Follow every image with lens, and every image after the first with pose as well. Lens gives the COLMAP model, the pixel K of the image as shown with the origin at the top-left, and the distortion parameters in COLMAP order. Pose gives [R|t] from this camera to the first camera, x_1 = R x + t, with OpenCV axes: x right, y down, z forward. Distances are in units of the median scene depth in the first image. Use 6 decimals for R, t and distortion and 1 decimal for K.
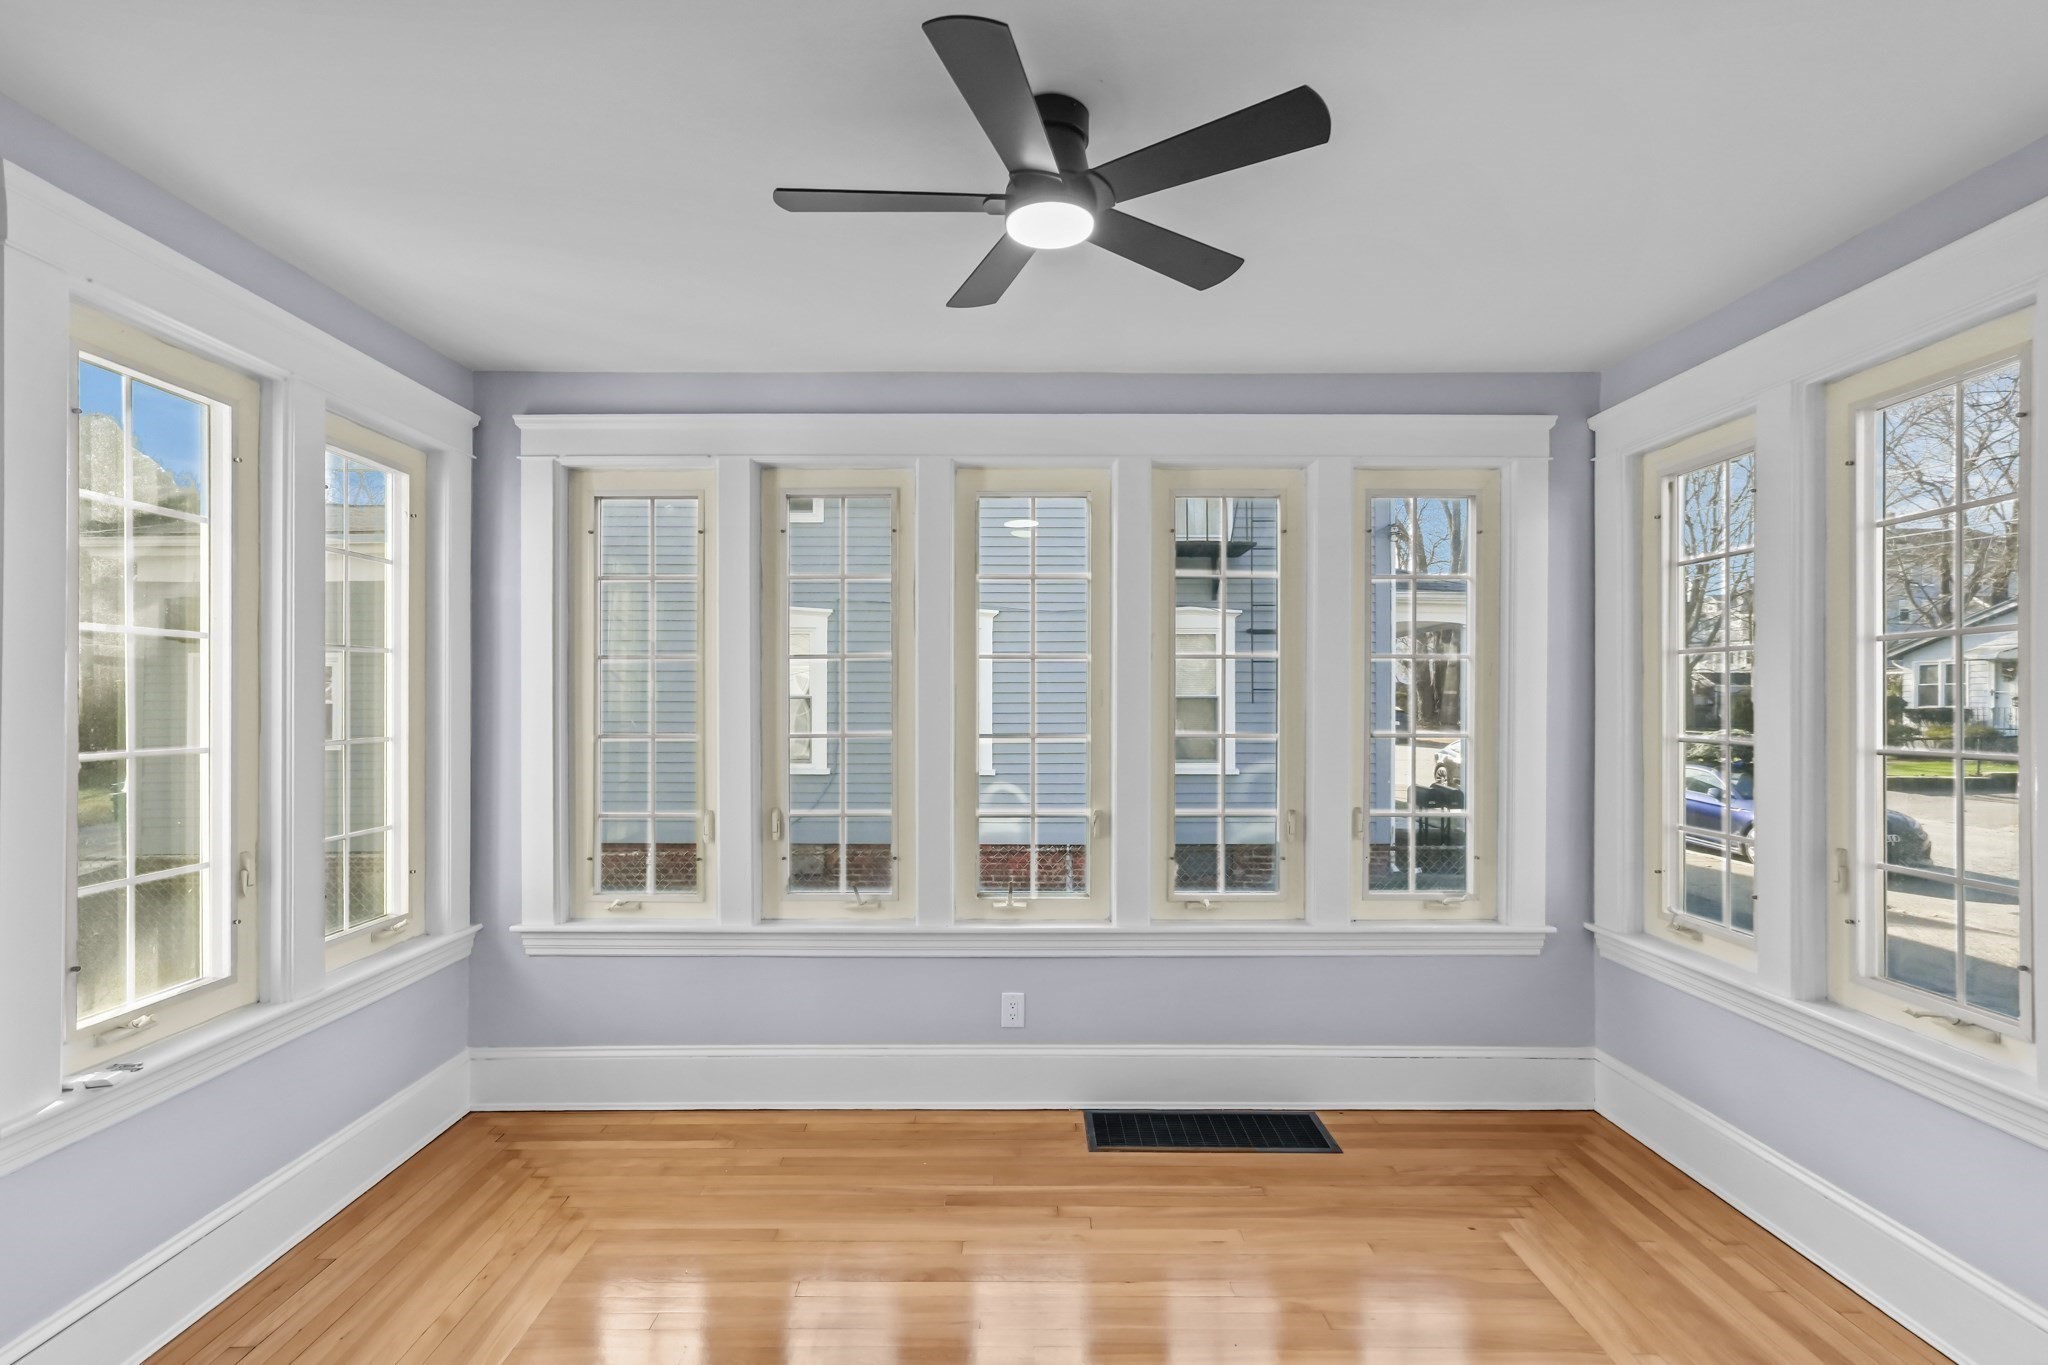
lens RADIAL K [[932.6, 0, 1019.7], [0, 932.6, 701.7], [0, 0, 1]] dist [-0.017589, 0.014051]
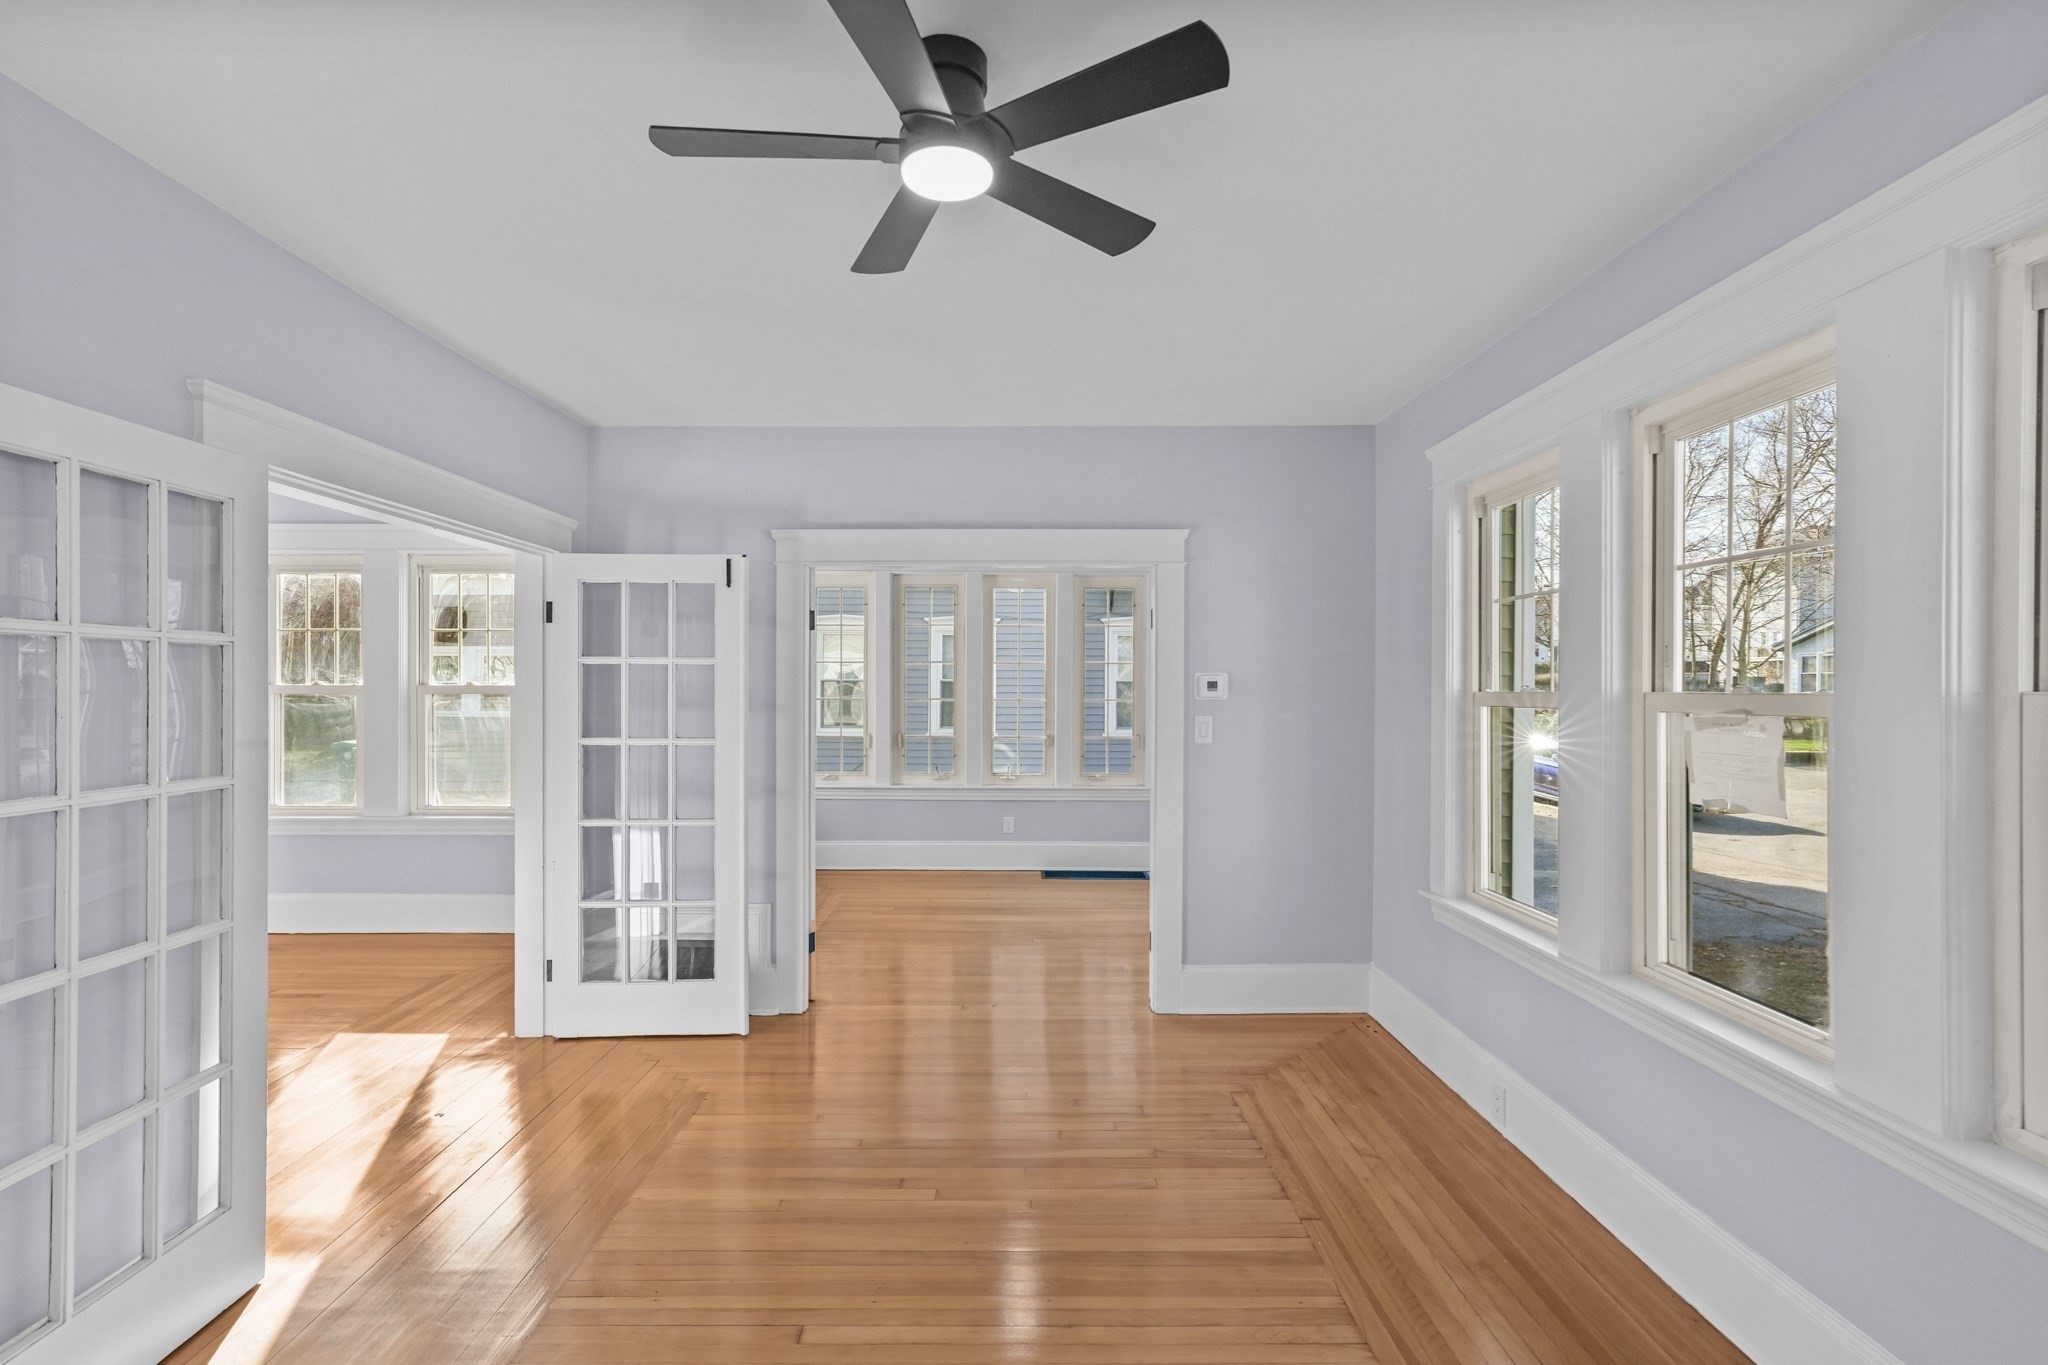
lens RADIAL K [[932.6, 0, 1013.9], [0, 932.6, 685.4], [0, 0, 1]] dist [-0.017589, 0.014051]
pose [[0.999826, 0.006865, -0.017319, 0.040242], [-0.006846, 0.999976, 0.001144, 0.000366], [0.017327, -0.001026, 0.999849, -1.143453]]
